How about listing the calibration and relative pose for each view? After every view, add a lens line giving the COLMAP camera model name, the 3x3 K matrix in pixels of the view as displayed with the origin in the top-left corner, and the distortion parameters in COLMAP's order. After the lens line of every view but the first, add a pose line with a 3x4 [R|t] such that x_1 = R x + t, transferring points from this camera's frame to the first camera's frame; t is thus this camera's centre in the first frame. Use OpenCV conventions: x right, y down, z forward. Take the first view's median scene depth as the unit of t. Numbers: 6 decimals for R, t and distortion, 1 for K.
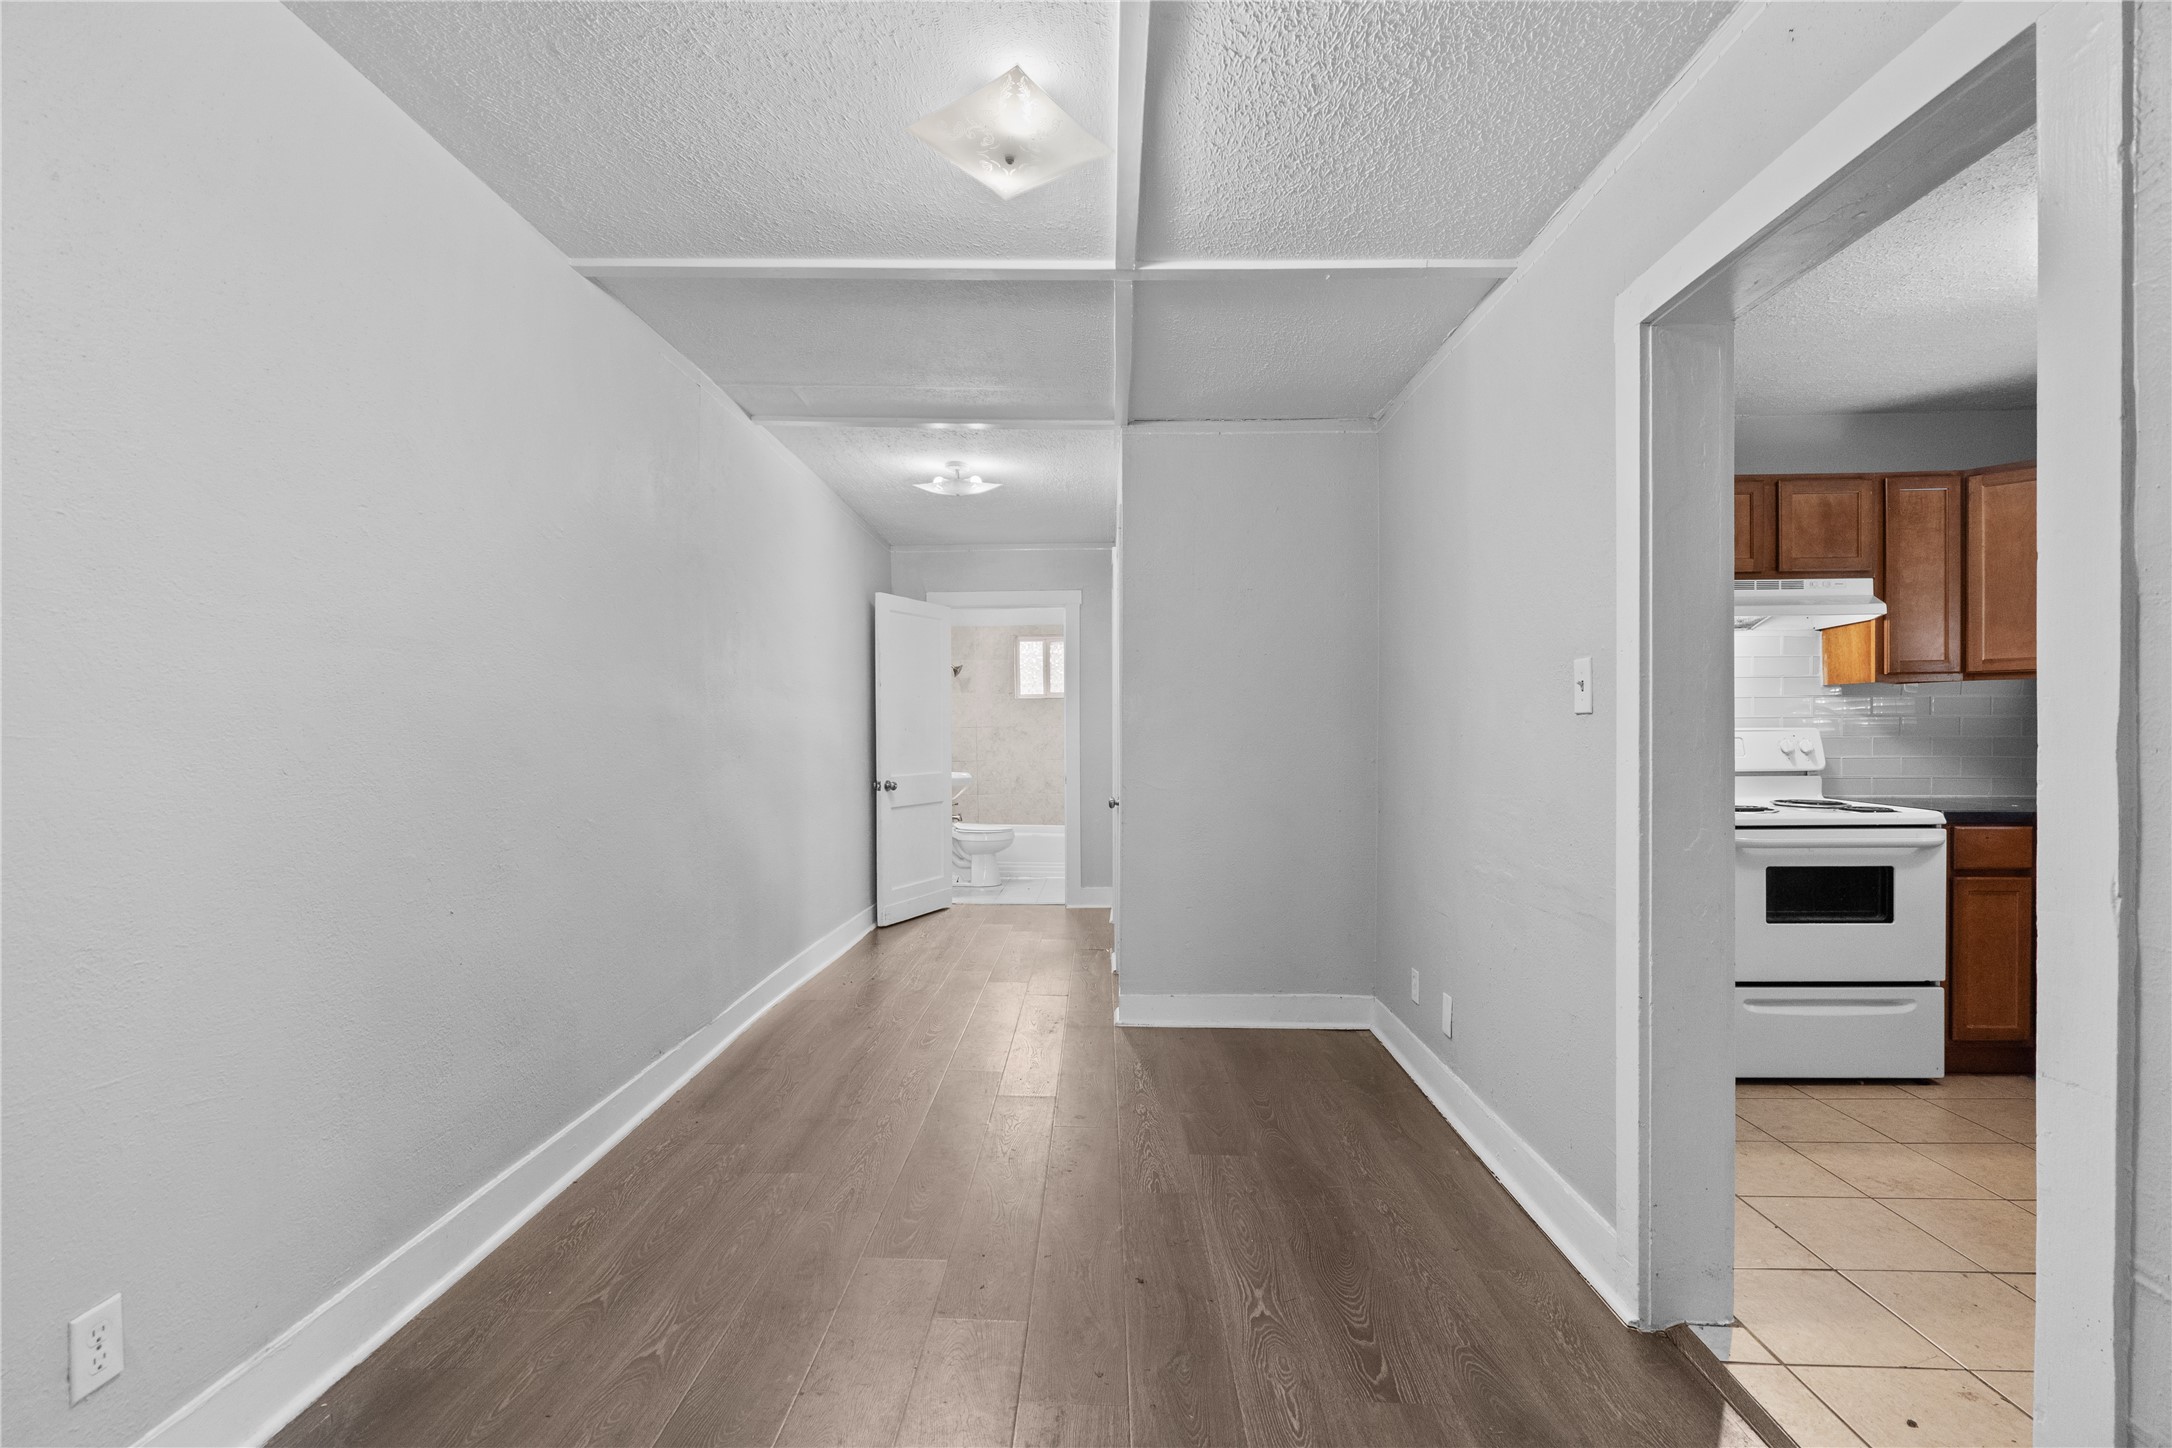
lens RADIAL K [[993.6, 0, 1083.2], [0, 993.6, 724.8], [0, 0, 1]] dist [-0.000074, 0.000234]
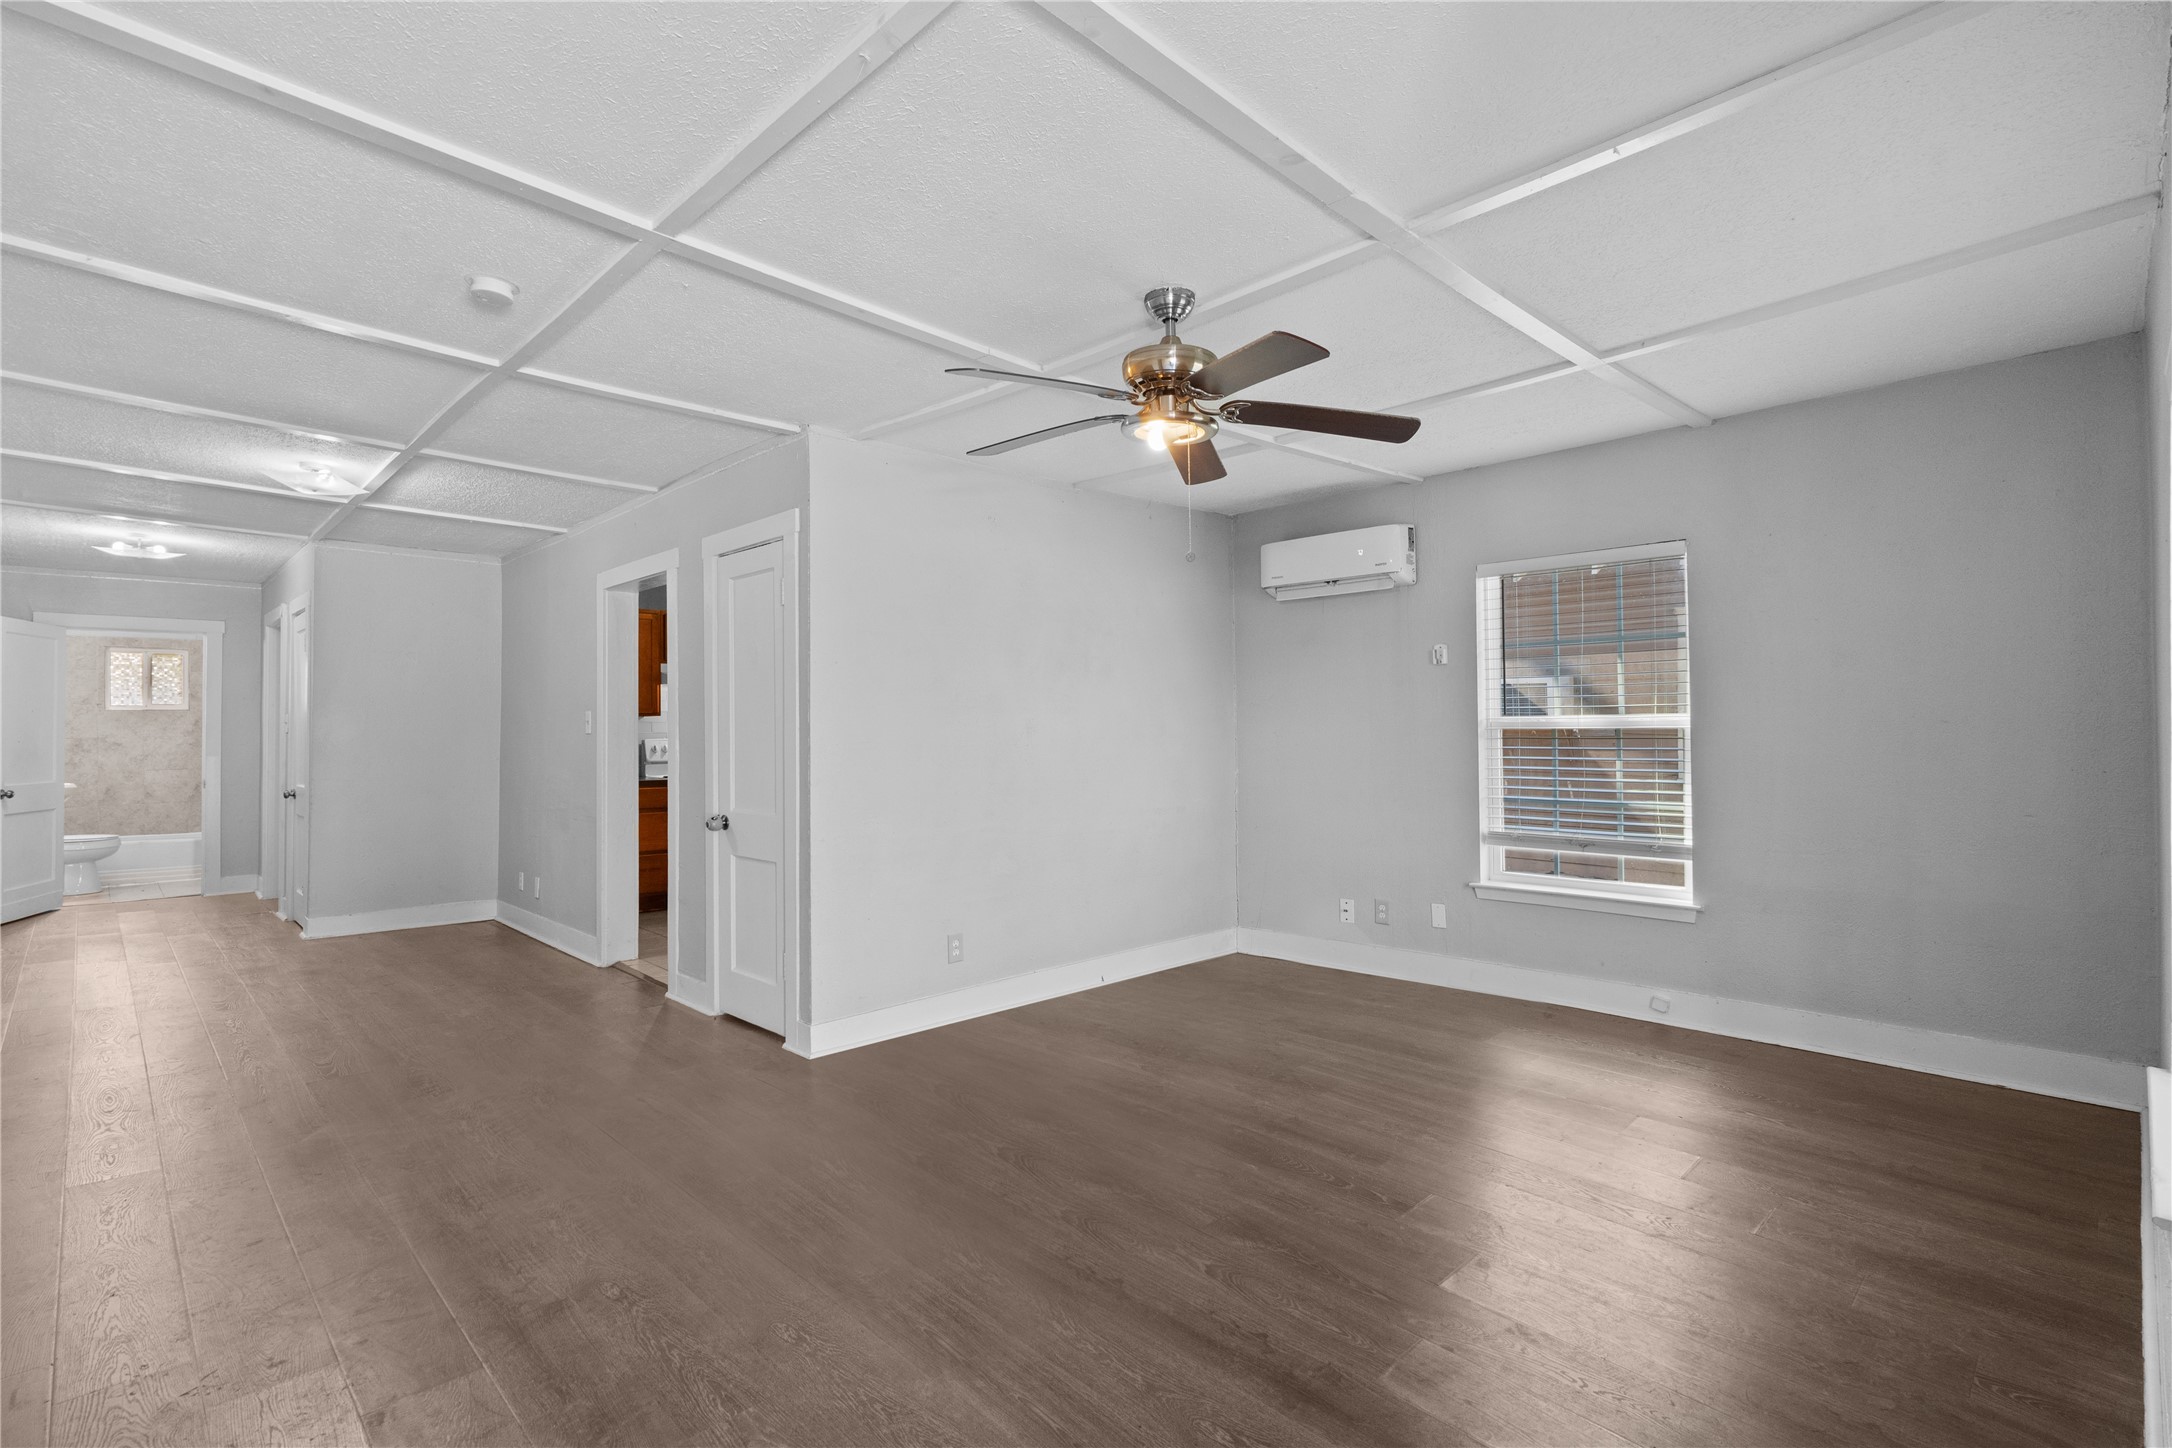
lens RADIAL K [[993.6, 0, 1073.7], [0, 993.6, 719.1], [0, 0, 1]] dist [-0.000074, 0.000234]
pose [[0.699149, 0.014479, 0.714830, -0.118304], [-0.004435, 0.999864, -0.015914, -0.006392], [-0.714963, 0.007956, 0.699117, -0.446450]]
